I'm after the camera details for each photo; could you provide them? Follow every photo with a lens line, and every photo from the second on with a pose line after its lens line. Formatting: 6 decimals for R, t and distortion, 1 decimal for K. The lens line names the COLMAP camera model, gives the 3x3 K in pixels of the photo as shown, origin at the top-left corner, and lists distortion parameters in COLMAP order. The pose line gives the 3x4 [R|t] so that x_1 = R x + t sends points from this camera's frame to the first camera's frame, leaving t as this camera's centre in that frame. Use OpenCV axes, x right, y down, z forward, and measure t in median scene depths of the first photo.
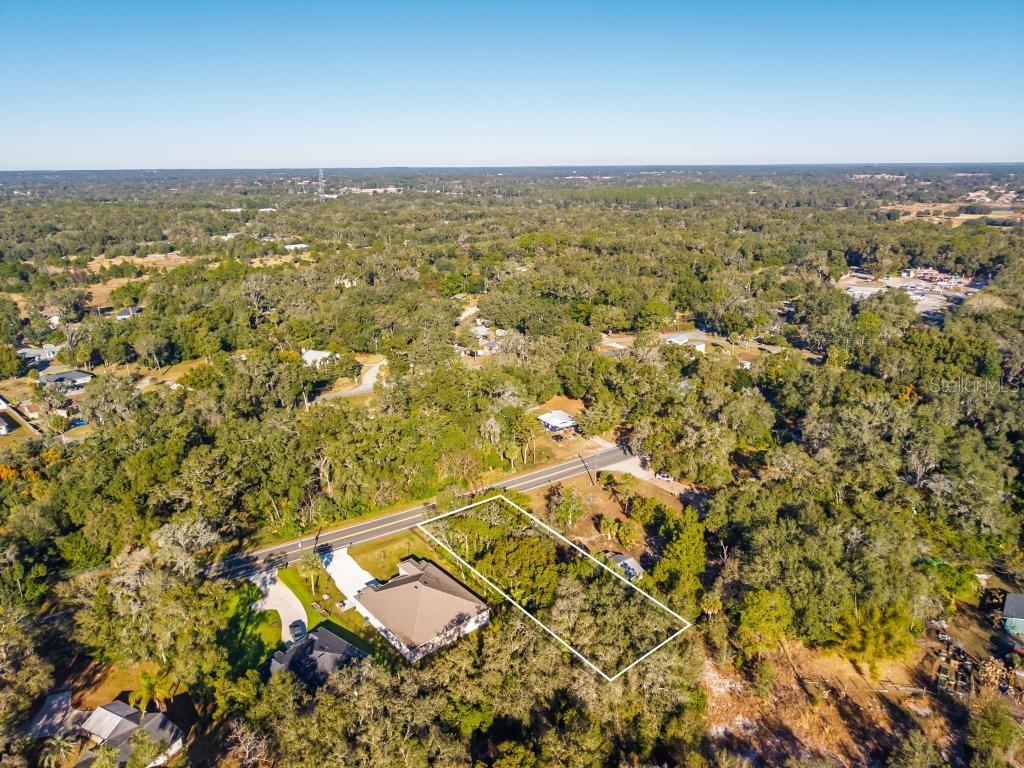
lens RADIAL K [[685.5, 0, 507.0], [0, 685.5, 370.7], [0, 0, 1]] dist [0.032254, -0.045241]
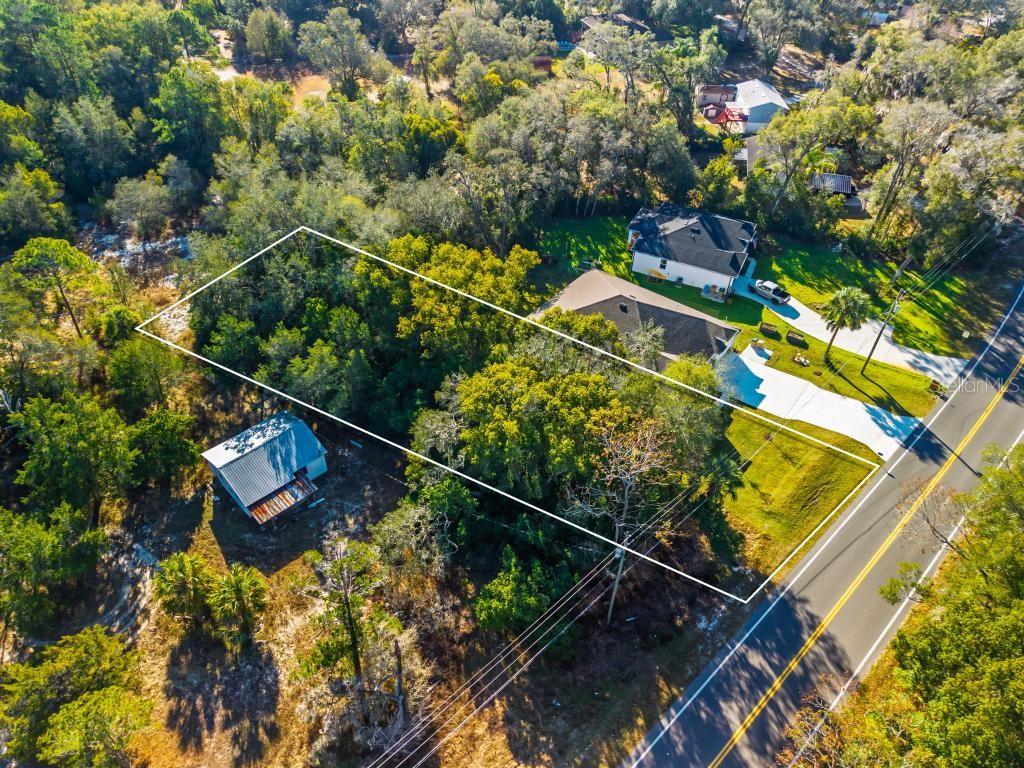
lens RADIAL K [[686.5, 0, 512.0], [0, 686.5, 384.0], [0, 0, 1]] dist [0.029890, -0.034322]
pose [[-0.980228, 0.110799, -0.163939, 0.068334], [-0.084277, 0.515829, 0.852536, -0.127201], [0.179024, 0.849497, -0.496292, 1.212784]]
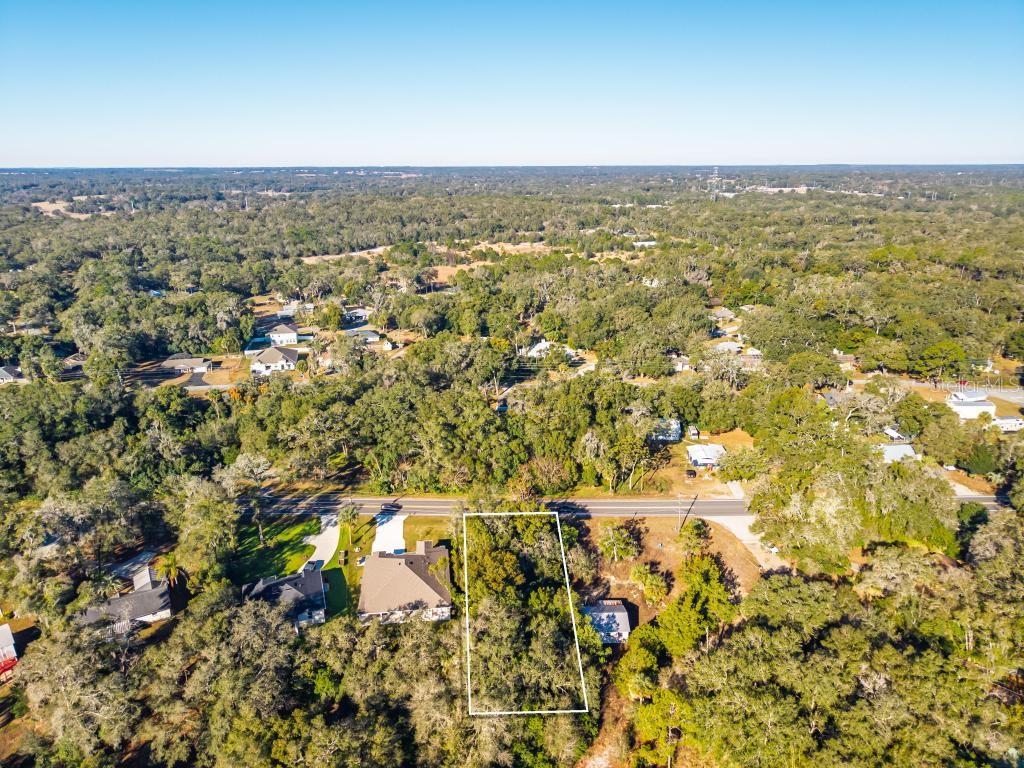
lens RADIAL K [[686.5, 0, 512.0], [0, 686.5, 384.0], [0, 0, 1]] dist [0.029890, -0.034322]
pose [[0.832482, 0.172435, -0.526536, 0.481678], [-0.161420, 0.984593, 0.067230, -0.056307], [0.530017, 0.029026, 0.847490, 0.157983]]
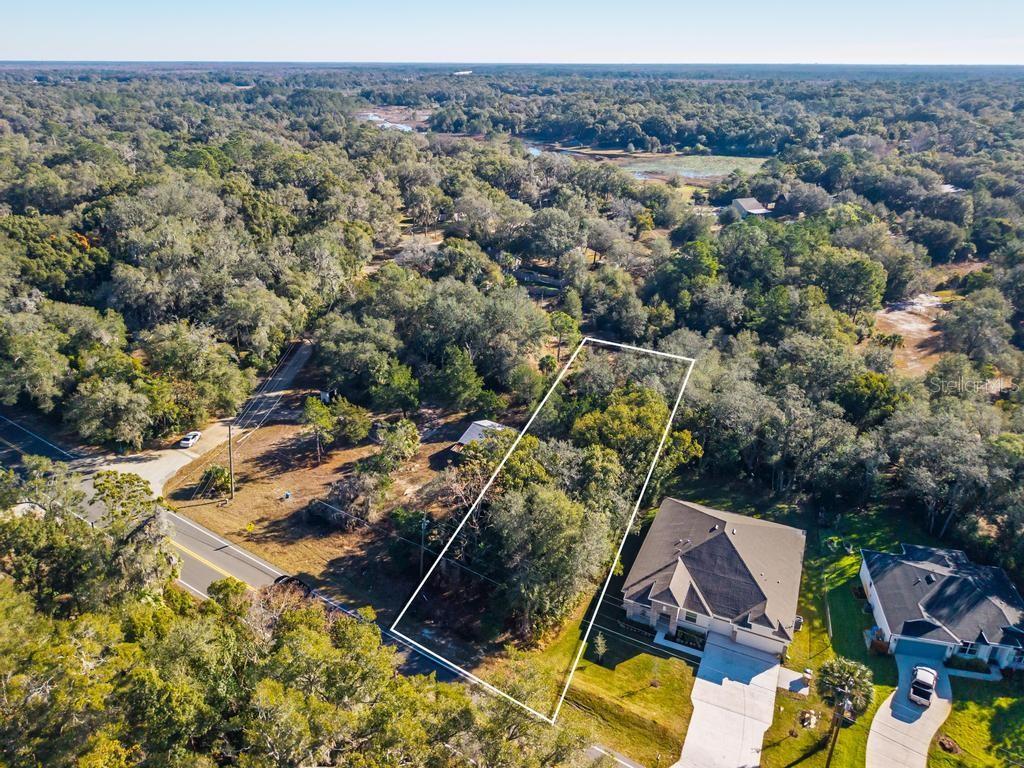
lens RADIAL K [[702.7, 0, 505.4], [0, 702.7, 381.5], [0, 0, 1]] dist [0.006754, -0.003637]
pose [[-0.416494, -0.377672, 0.826981, -0.466074], [0.261533, 0.821408, 0.506843, -0.148401], [-0.870709, 0.427380, -0.243338, 1.152670]]
